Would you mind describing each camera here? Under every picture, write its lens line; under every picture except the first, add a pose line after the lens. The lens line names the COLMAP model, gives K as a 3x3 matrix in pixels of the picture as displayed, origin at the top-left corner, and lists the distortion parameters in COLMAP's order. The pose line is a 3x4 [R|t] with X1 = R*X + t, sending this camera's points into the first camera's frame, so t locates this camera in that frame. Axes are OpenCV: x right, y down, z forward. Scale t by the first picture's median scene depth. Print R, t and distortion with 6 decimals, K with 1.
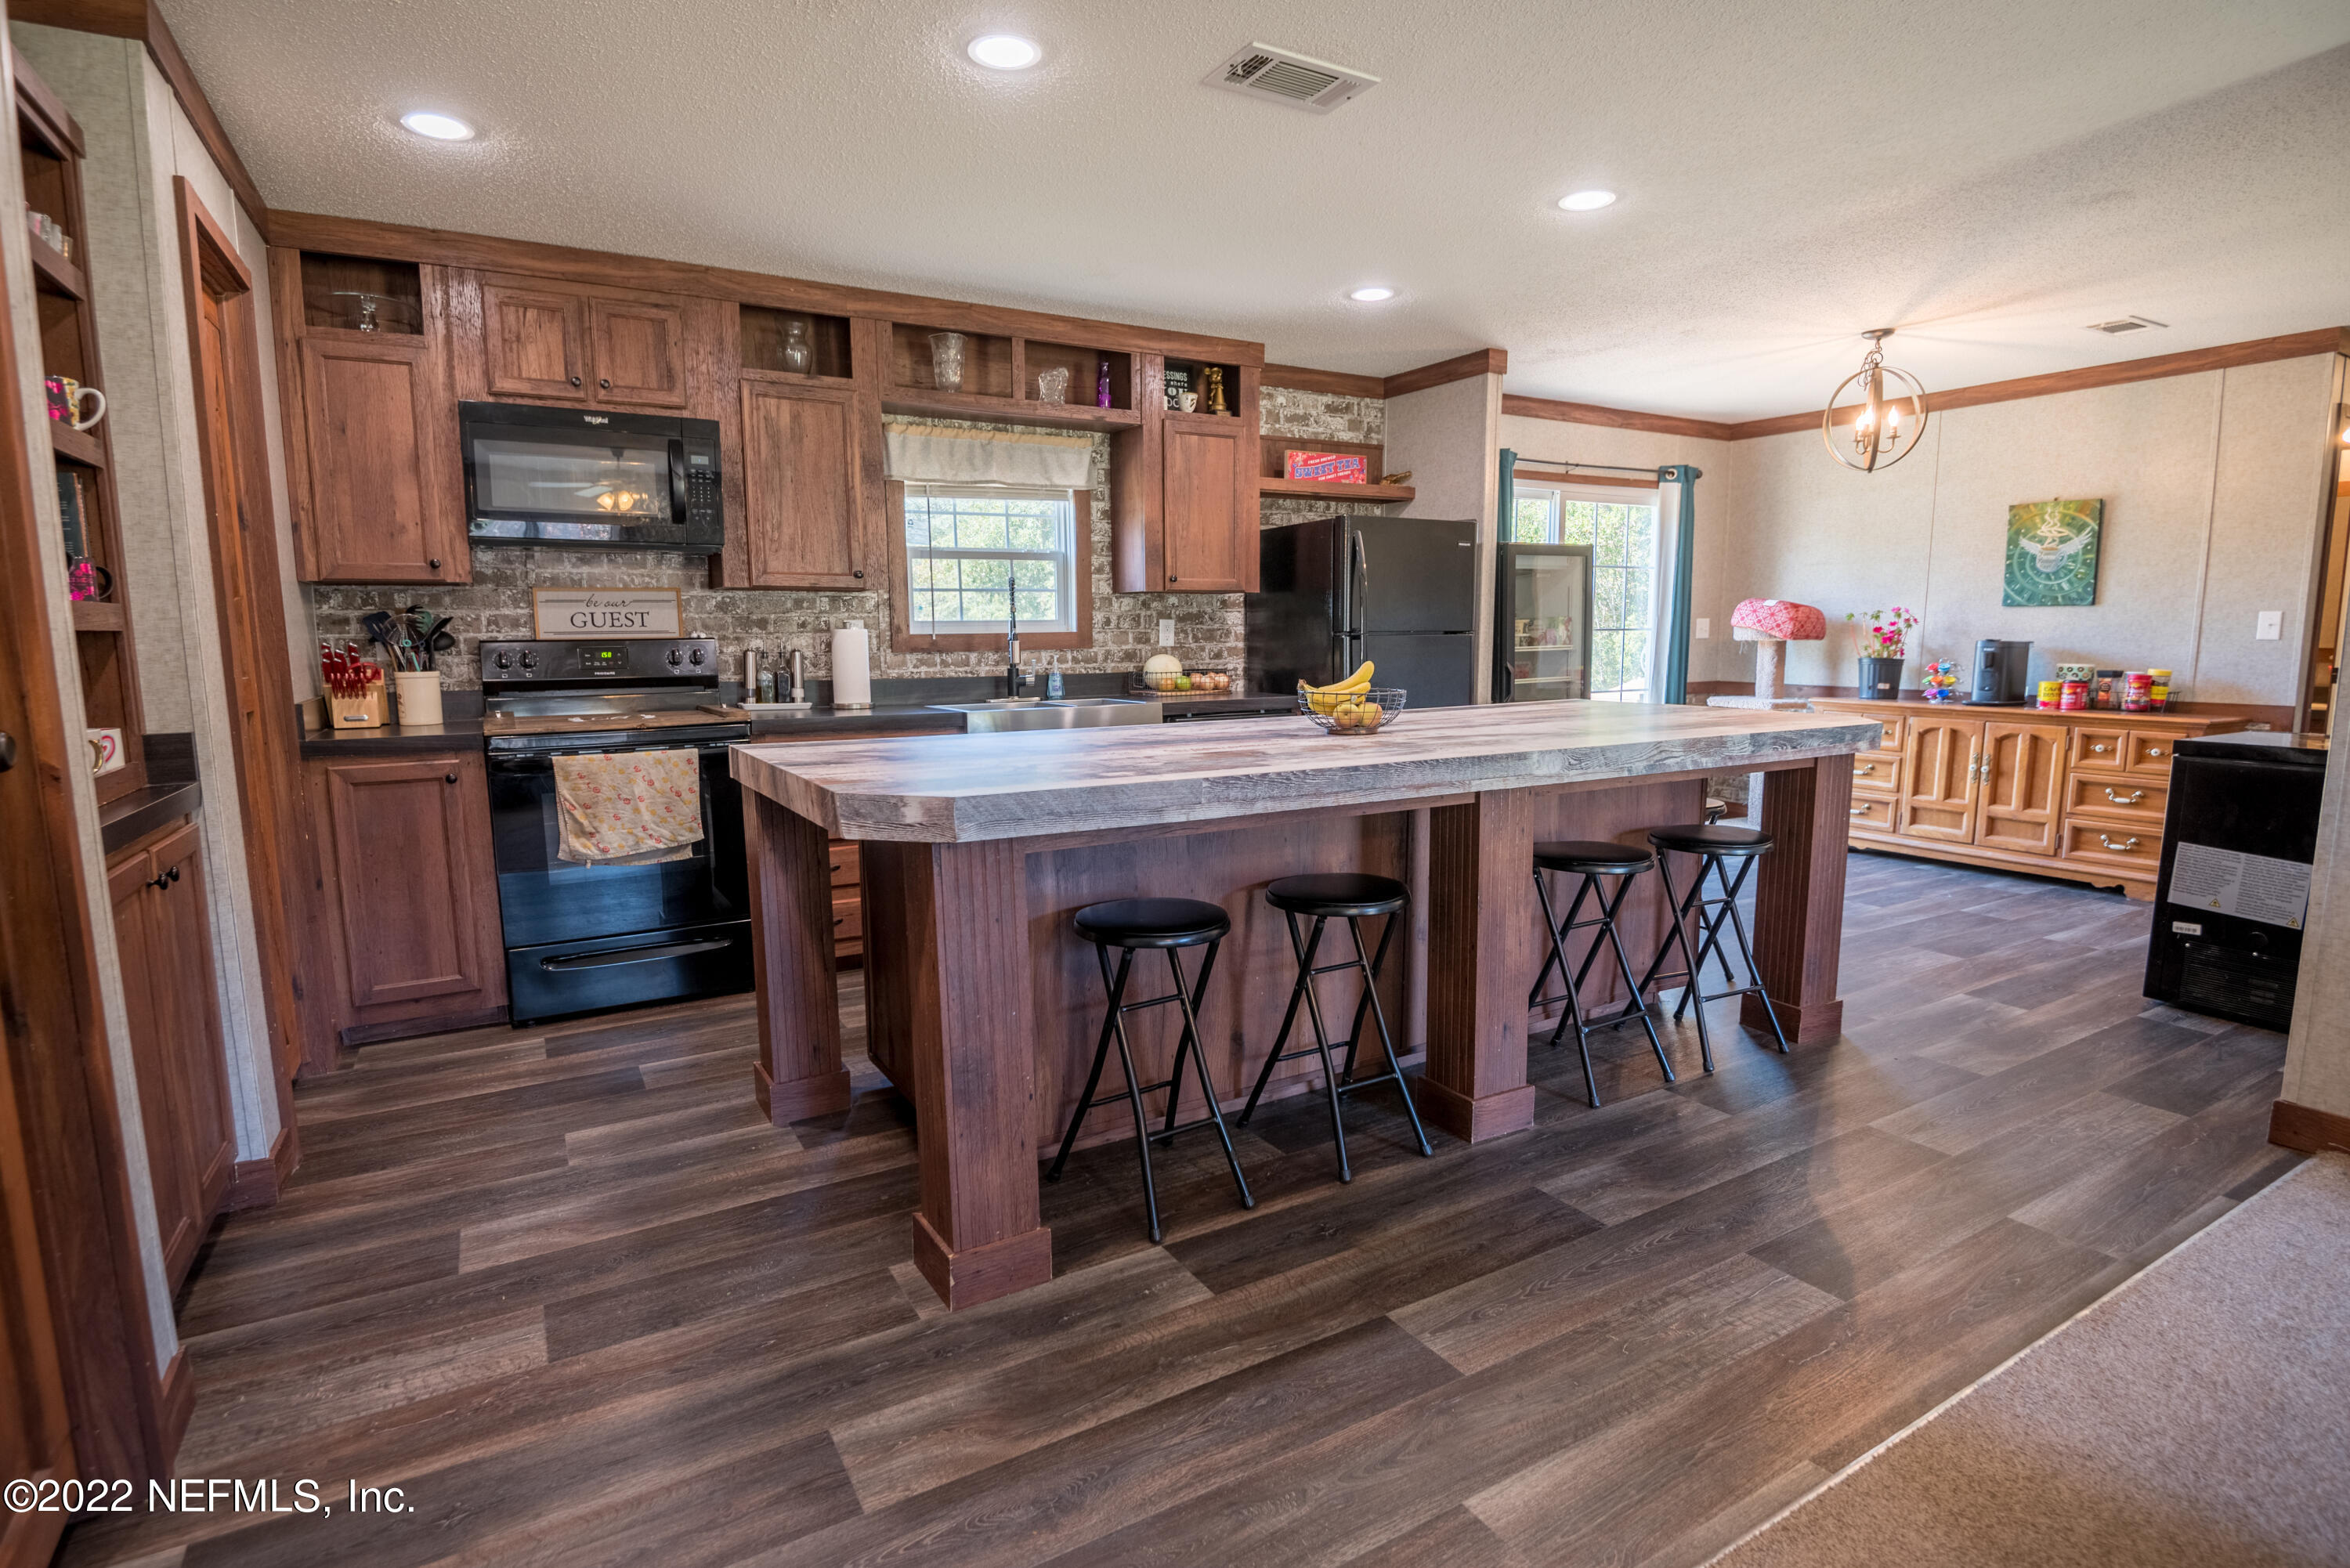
lens RADIAL K [[1149.4, 0, 1175.5], [0, 1149.4, 786.7], [0, 0, 1]] dist [-0.023260, -0.002886]
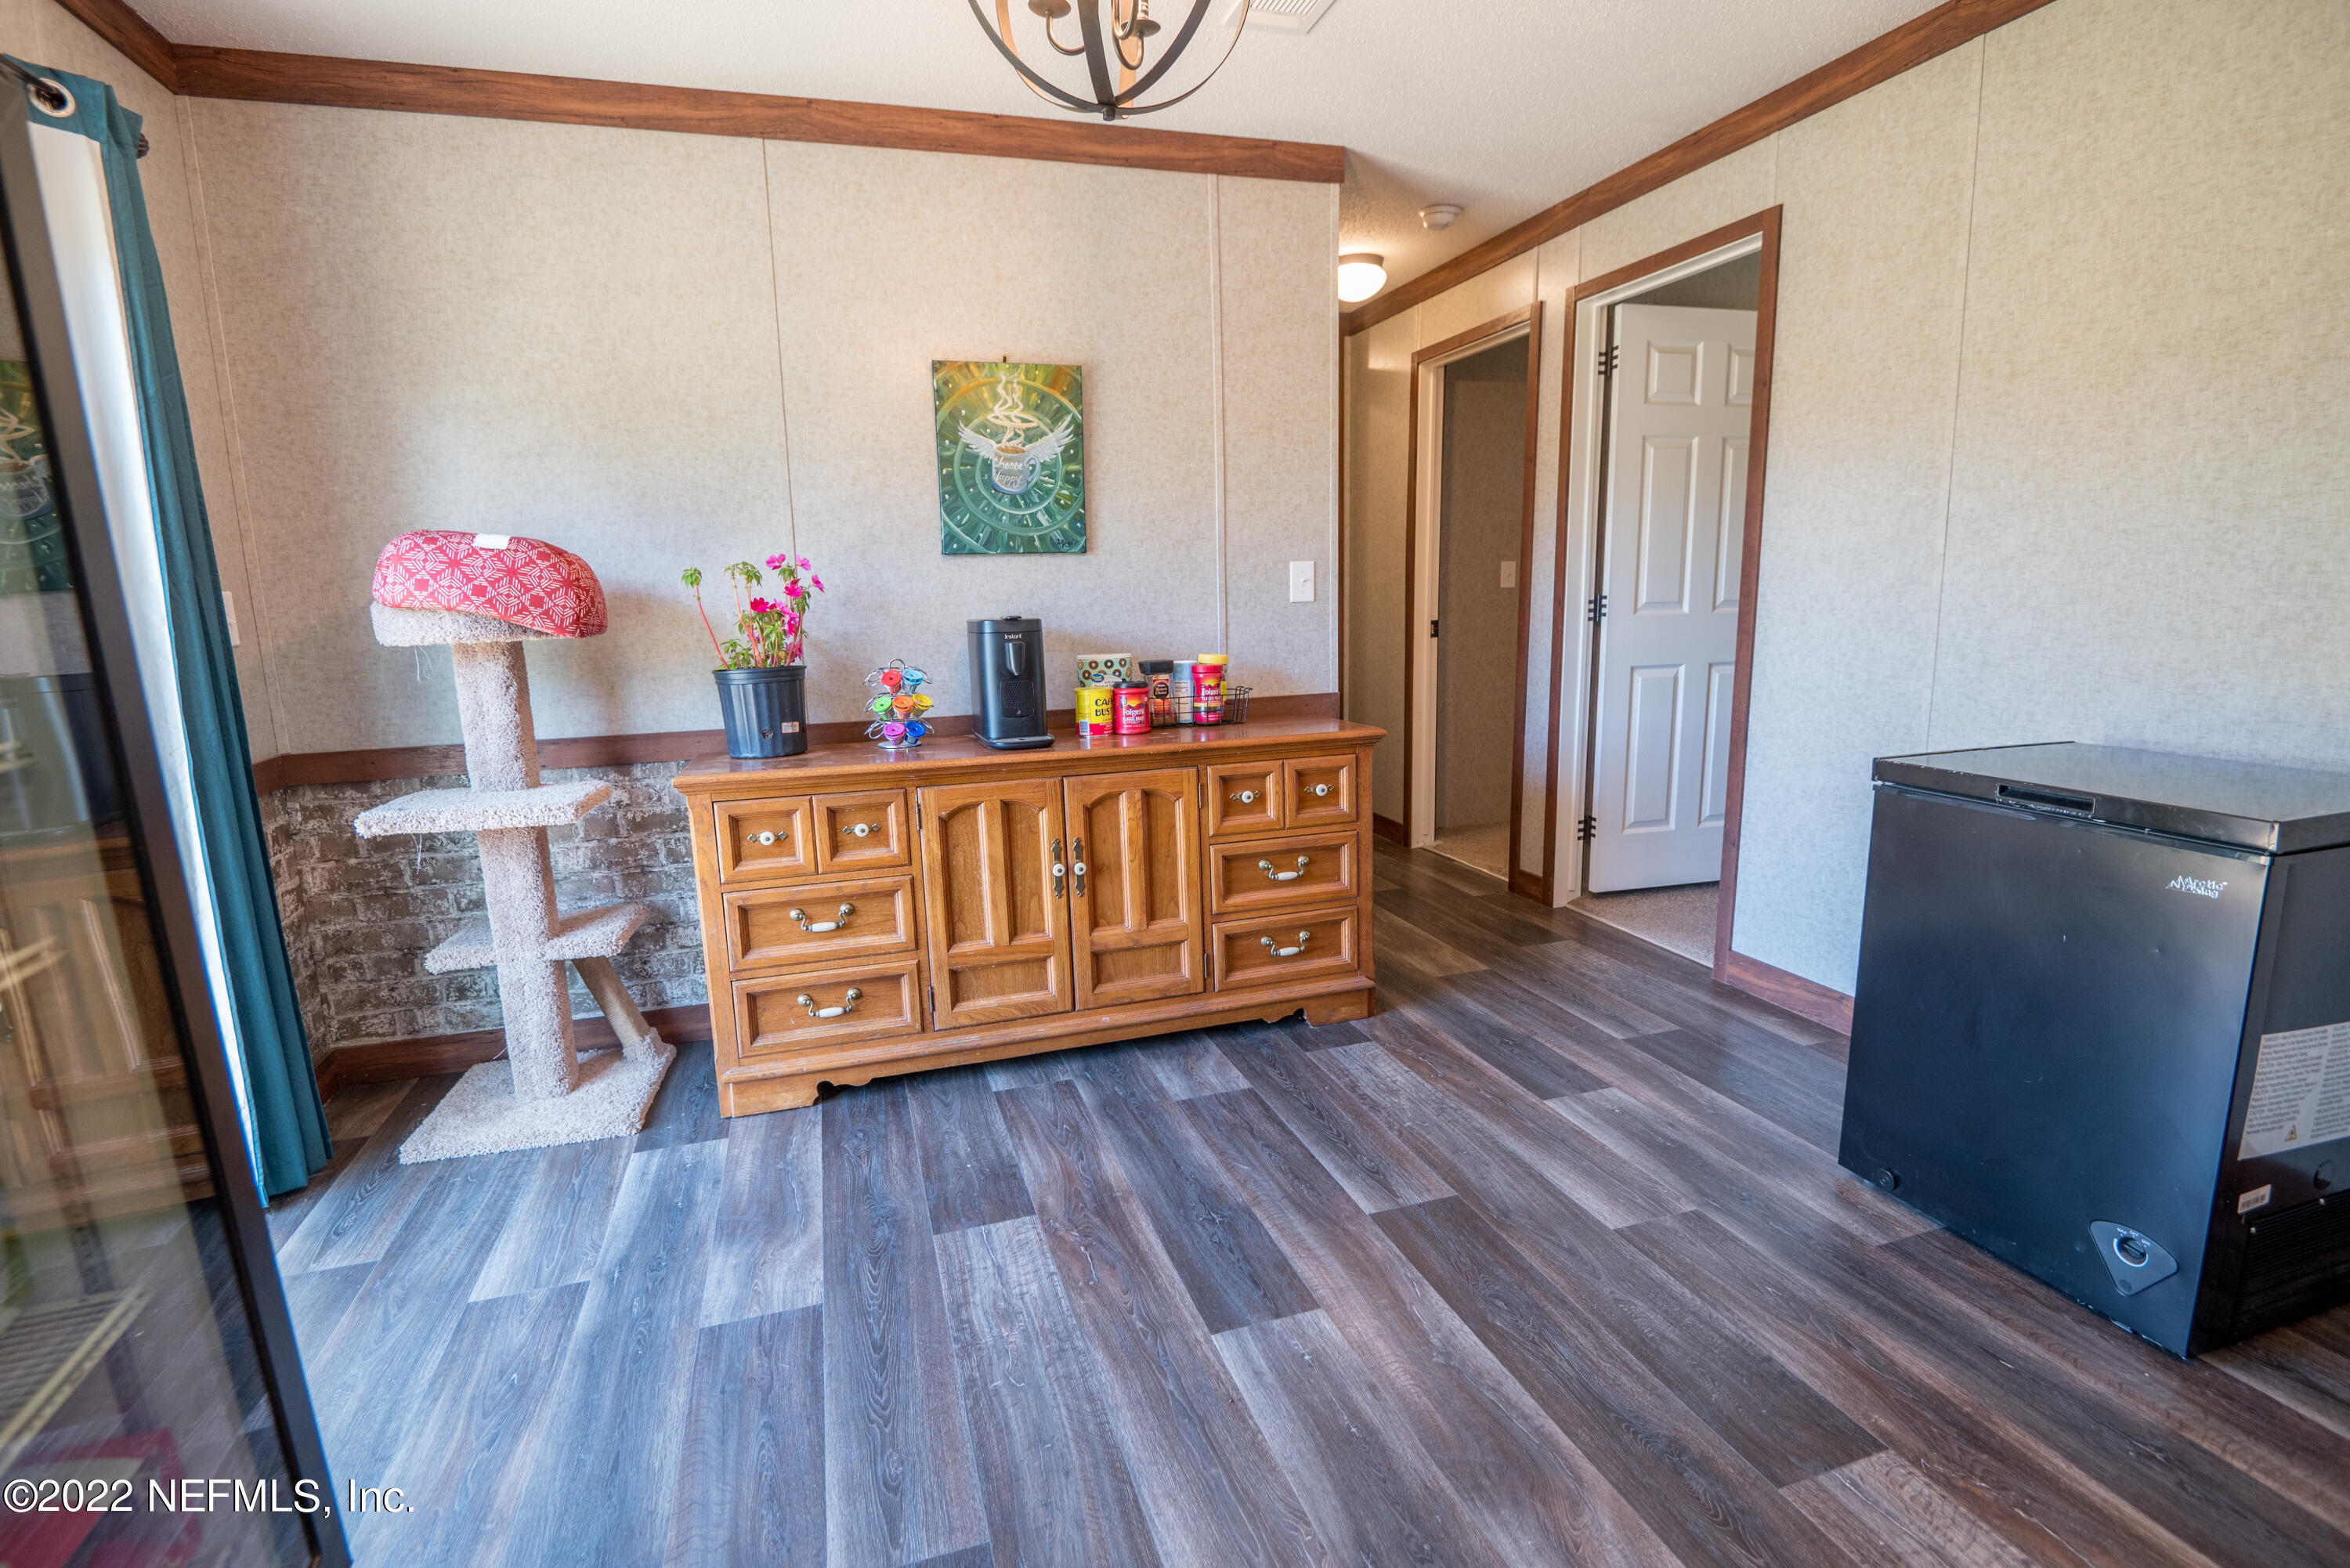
lens RADIAL K [[1085.8, 0, 1173.7], [0, 1085.8, 792.0], [0, 0, 1]] dist [-0.009216, -0.008523]
pose [[0.212565, -0.179867, 0.960450, 0.253929], [0.158560, 0.976235, 0.147731, -0.114969], [-0.964196, 0.120887, 0.236033, 0.835696]]
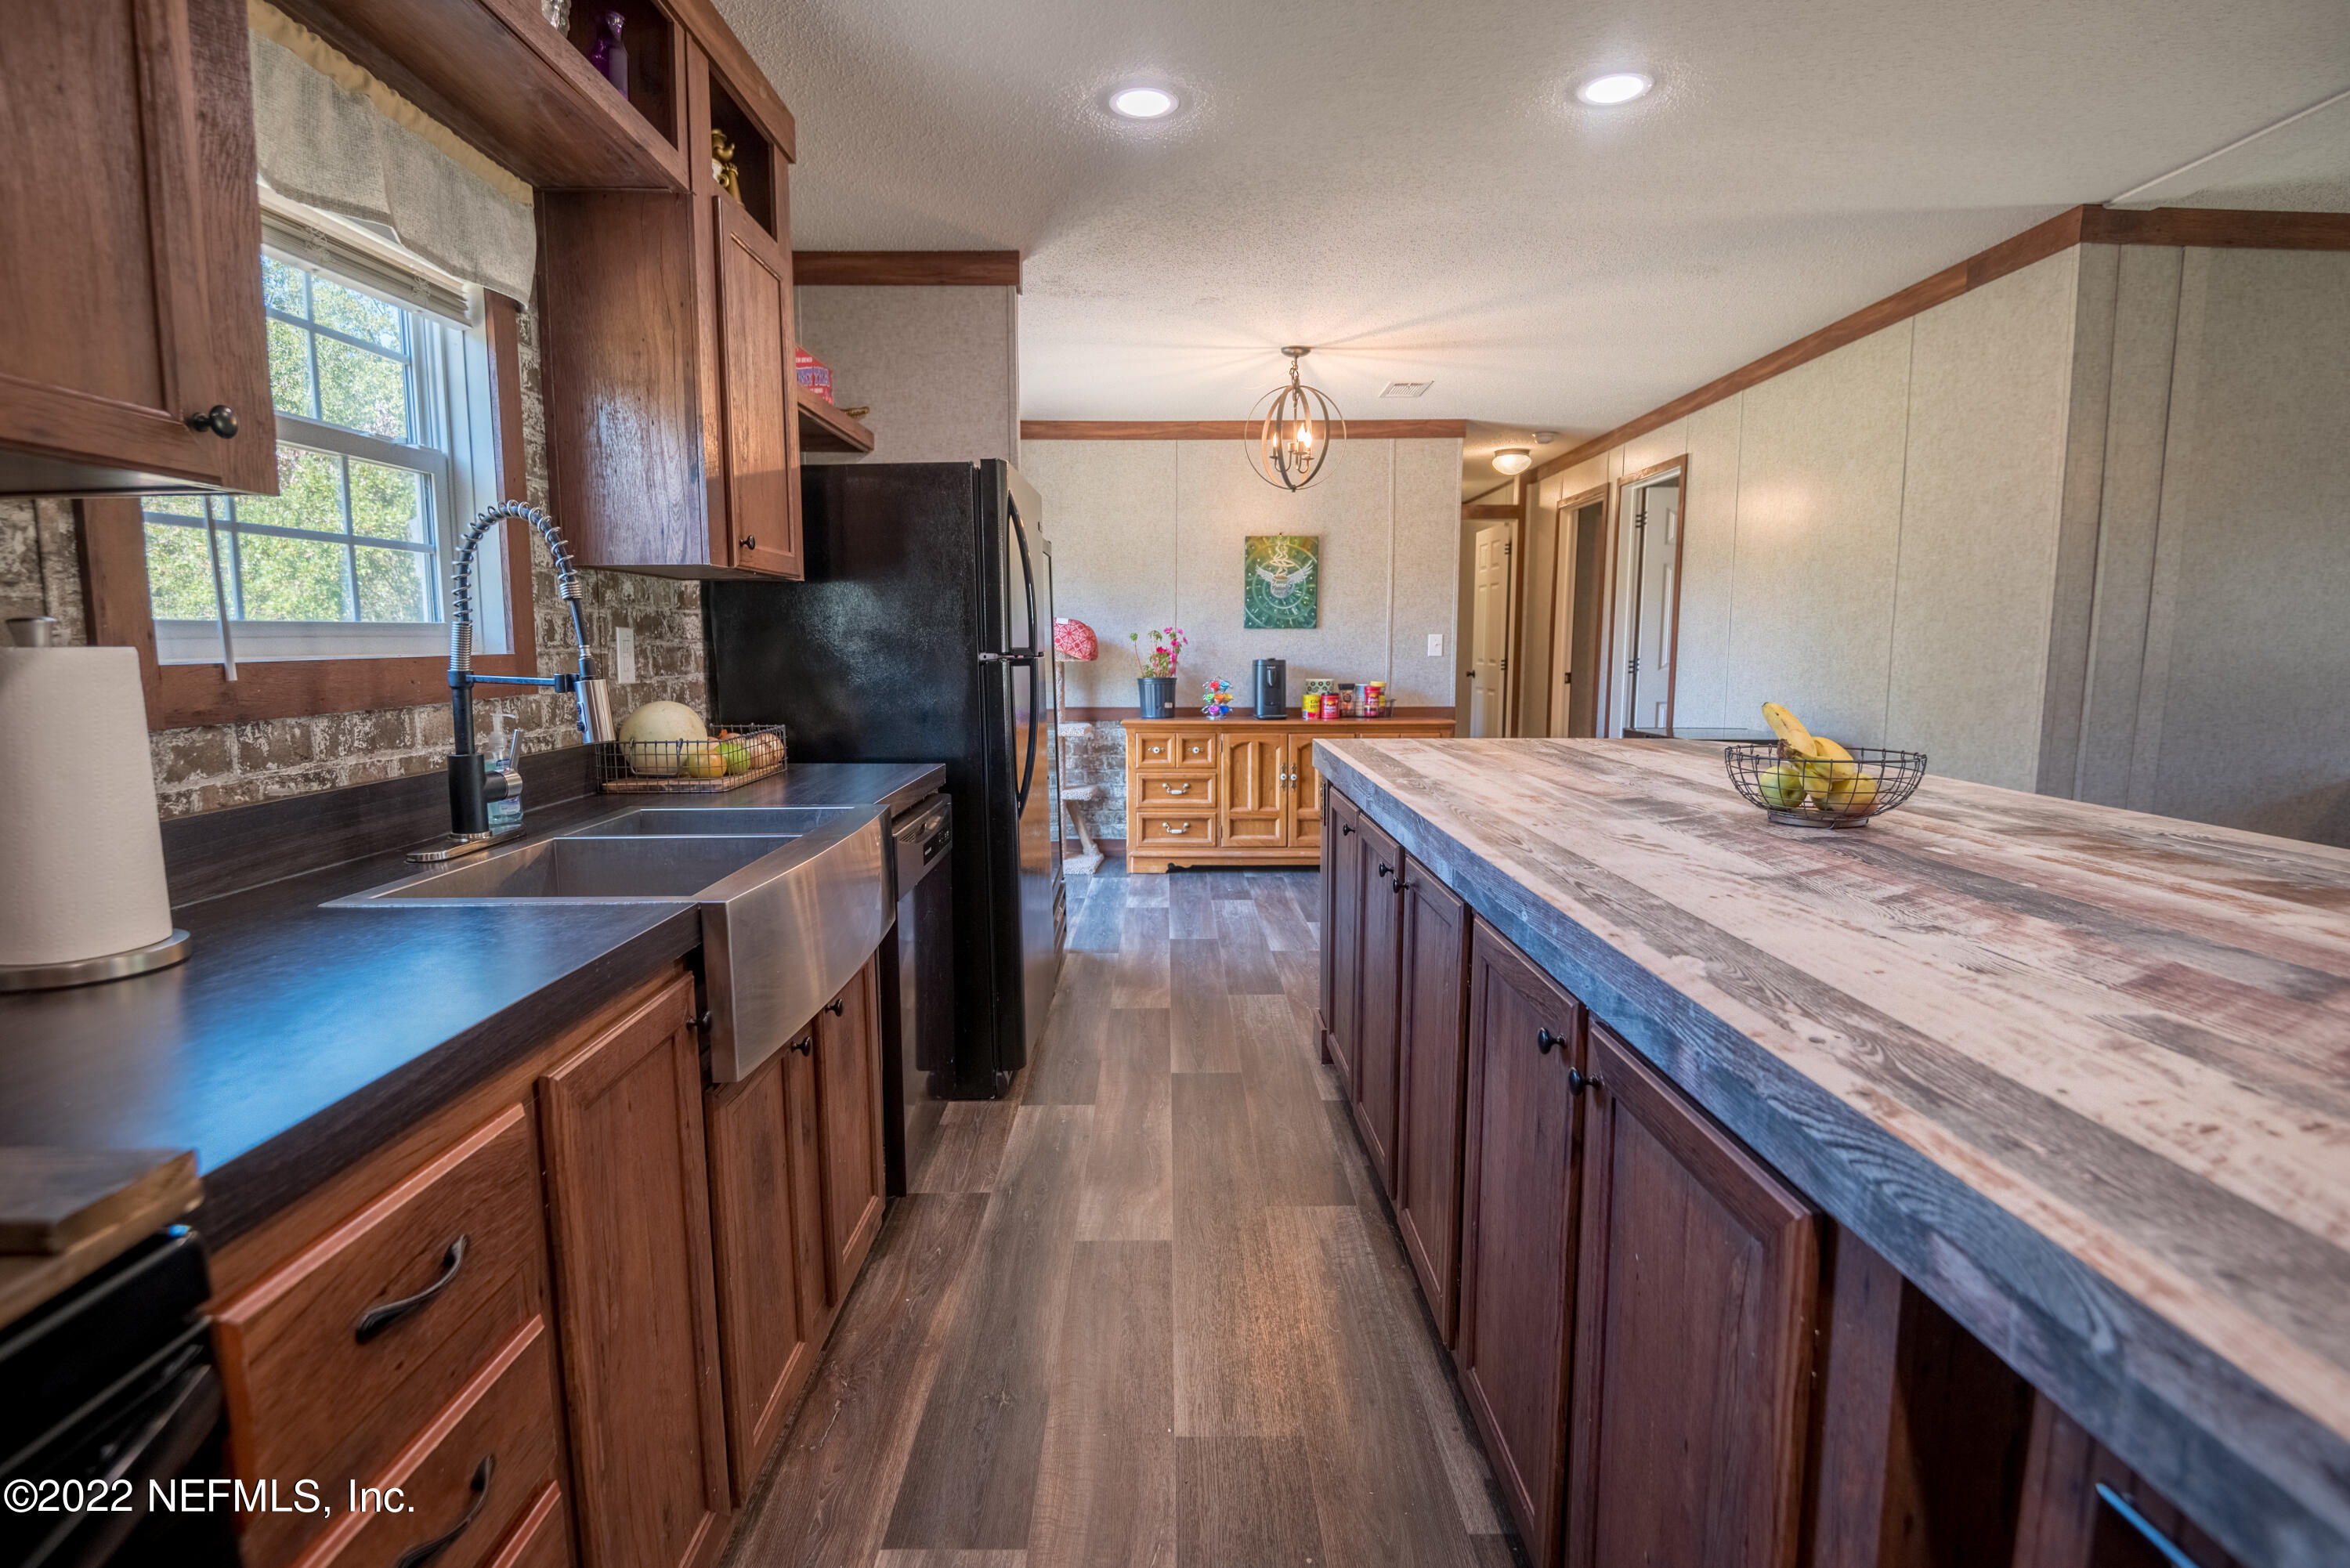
lens RADIAL K [[1149.4, 0, 1183.9], [0, 1149.4, 799.7], [0, 0, 1]] dist [-0.023260, -0.002886]
pose [[0.491177, -0.110606, 0.864009, -0.295355], [0.118016, 0.991210, 0.059798, -0.072121], [-0.863028, 0.072595, 0.499913, 0.538211]]
